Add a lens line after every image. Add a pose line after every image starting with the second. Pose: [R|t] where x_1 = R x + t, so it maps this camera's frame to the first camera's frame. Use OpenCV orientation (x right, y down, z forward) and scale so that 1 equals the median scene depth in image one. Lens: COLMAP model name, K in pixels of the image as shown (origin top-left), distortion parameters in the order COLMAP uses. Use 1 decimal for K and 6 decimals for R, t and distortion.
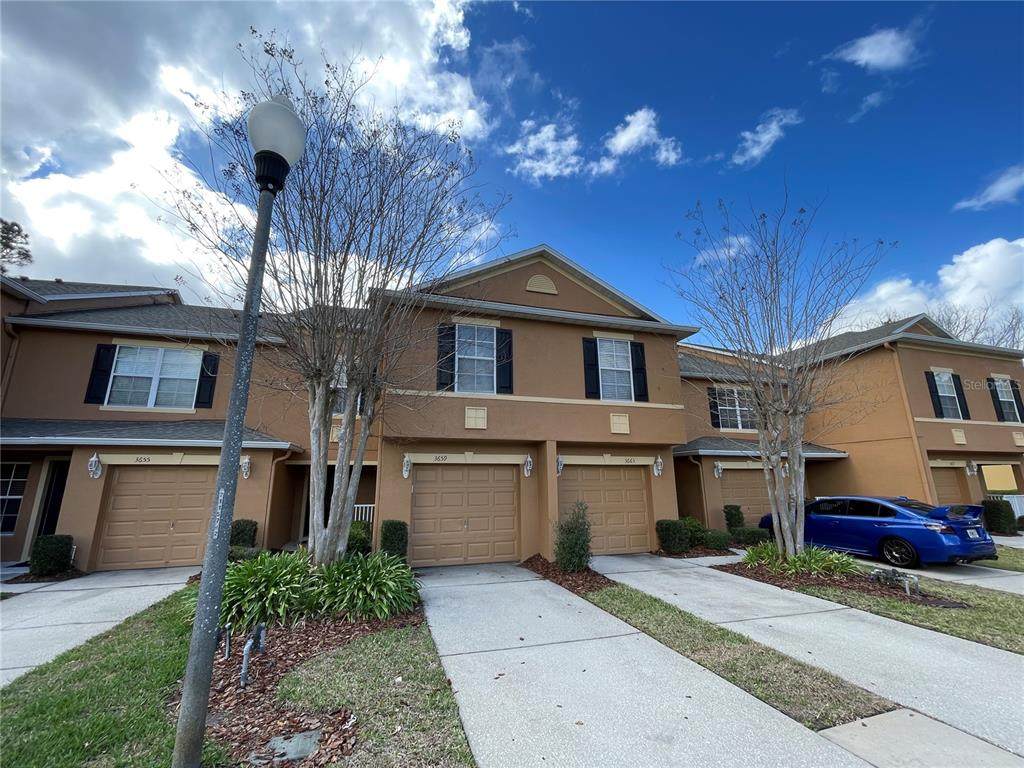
lens RADIAL K [[427.6, 0, 510.5], [0, 427.6, 384.6], [0, 0, 1]] dist [0.002562, 0.000002]
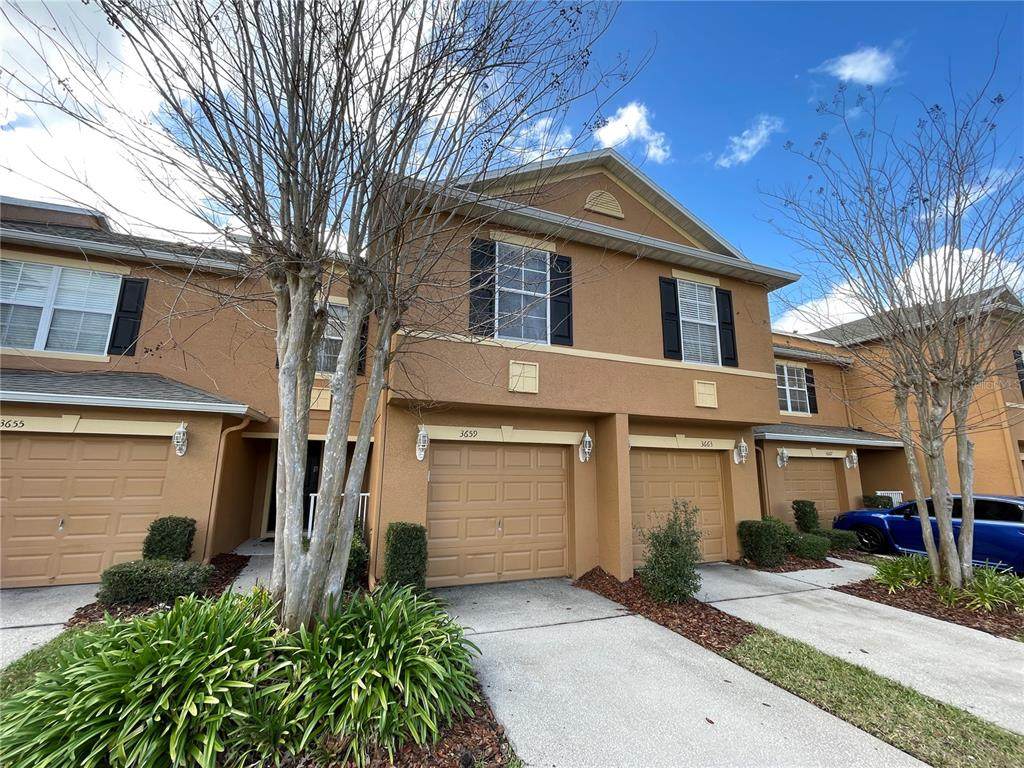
lens RADIAL K [[427.6, 0, 511.4], [0, 427.6, 385.7], [0, 0, 1]] dist [0.002562, 0.000002]
pose [[0.997531, 0.032541, 0.062238, -0.138442], [-0.035164, 0.998519, 0.041516, 0.061420], [-0.060795, -0.043602, 0.997197, 0.295078]]
